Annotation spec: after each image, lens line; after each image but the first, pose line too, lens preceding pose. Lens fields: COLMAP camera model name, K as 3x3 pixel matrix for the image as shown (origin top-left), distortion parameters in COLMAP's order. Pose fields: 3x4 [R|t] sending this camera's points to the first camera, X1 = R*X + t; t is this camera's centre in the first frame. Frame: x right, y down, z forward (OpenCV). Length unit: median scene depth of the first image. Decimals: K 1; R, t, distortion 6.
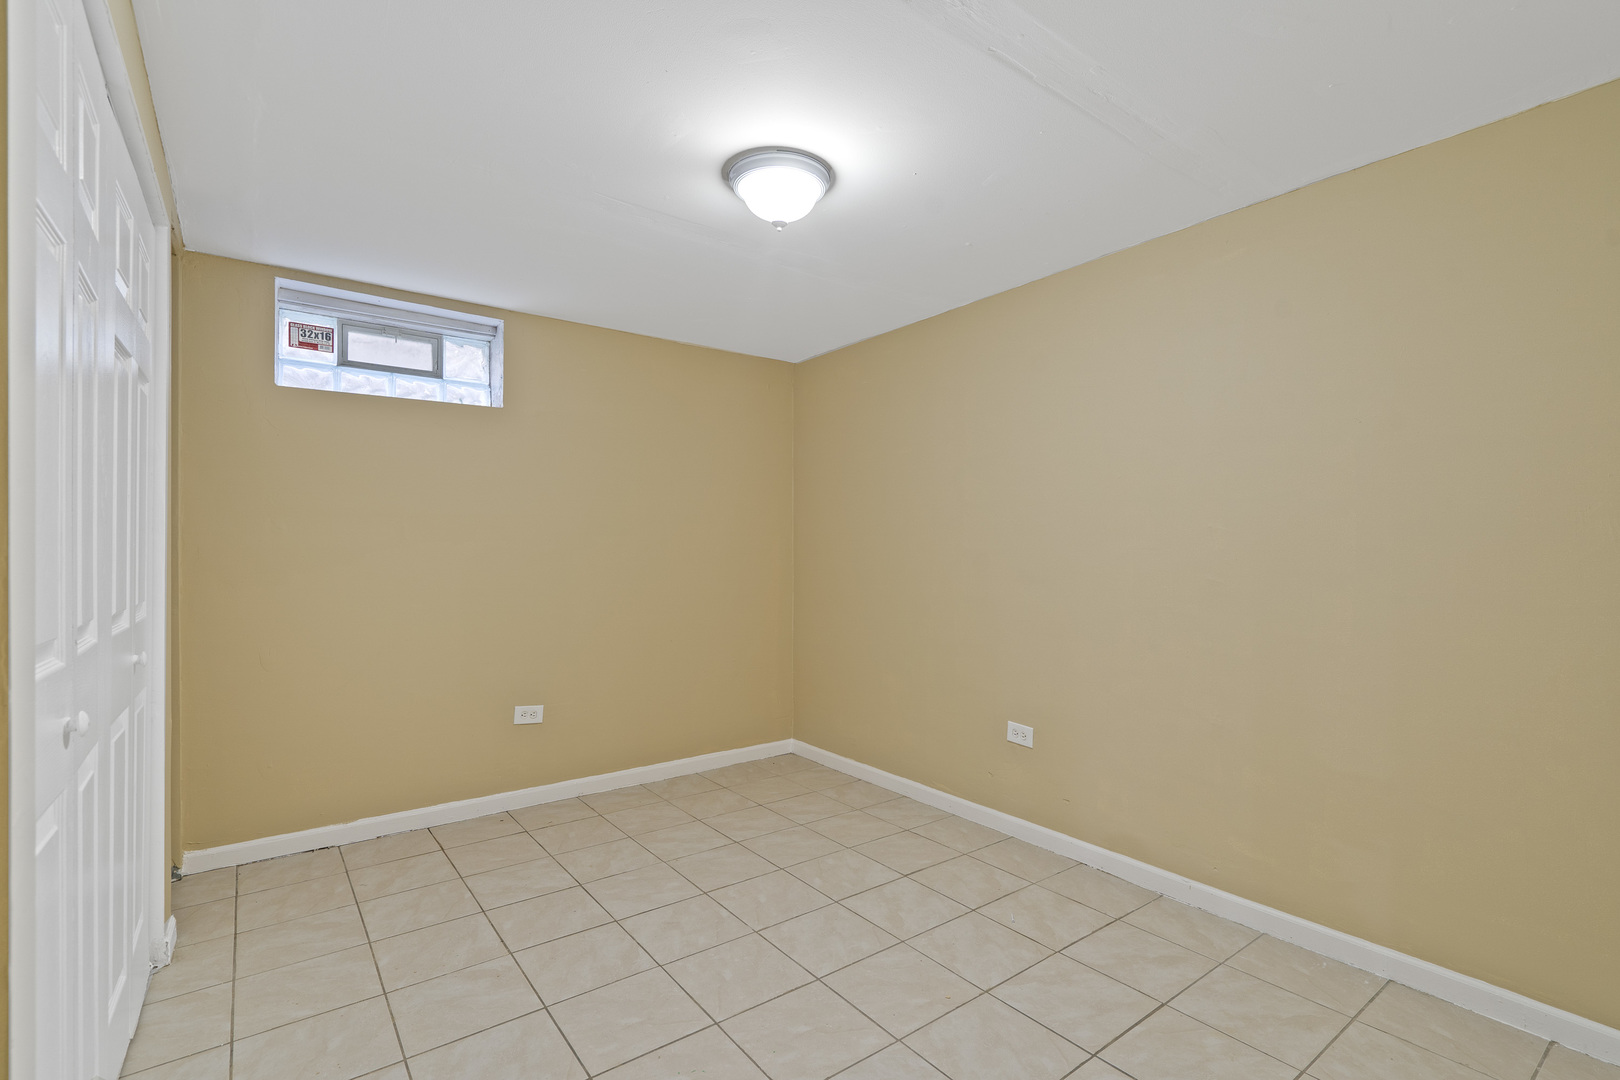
lens RADIAL K [[747.2, 0, 812.9], [0, 747.2, 543.4], [0, 0, 1]] dist [-0.001211, 0.001319]
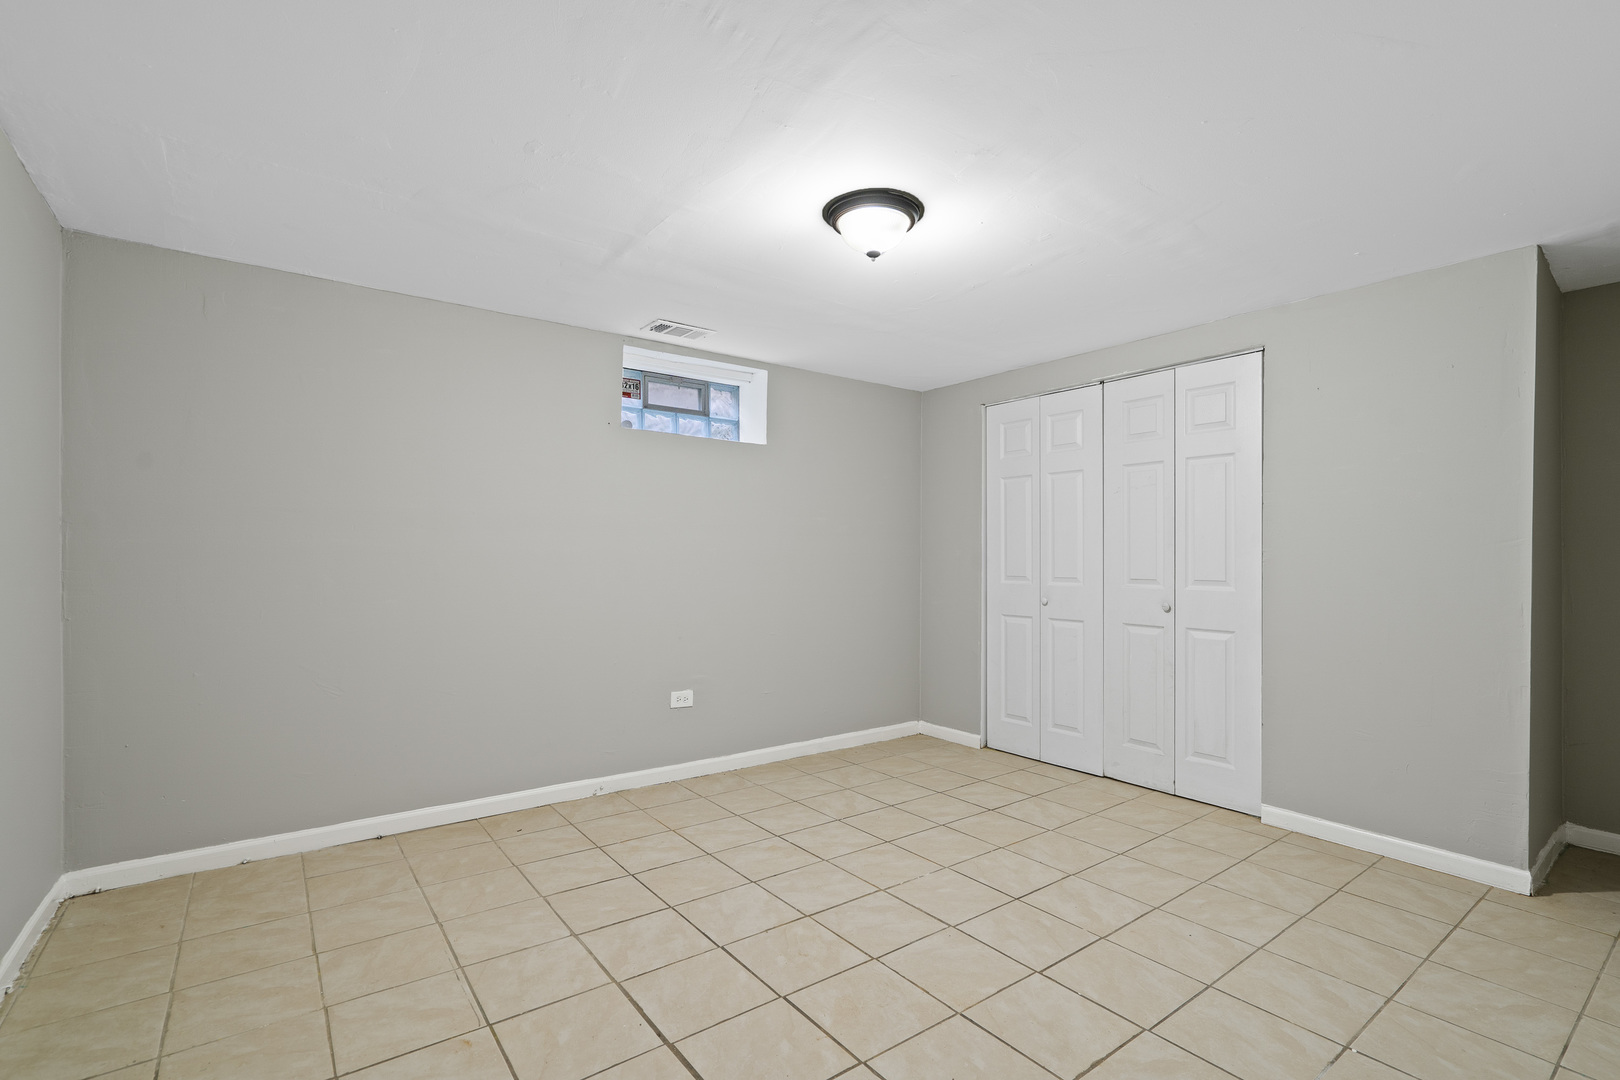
lens RADIAL K [[747.2, 0, 809.5], [0, 747.2, 545.9], [0, 0, 1]] dist [-0.001211, 0.001319]
pose [[0.999923, 0.007089, -0.010138, -0.188483], [-0.007116, 0.999971, -0.002557, -0.002543], [0.010119, 0.002629, 0.999945, -0.147182]]
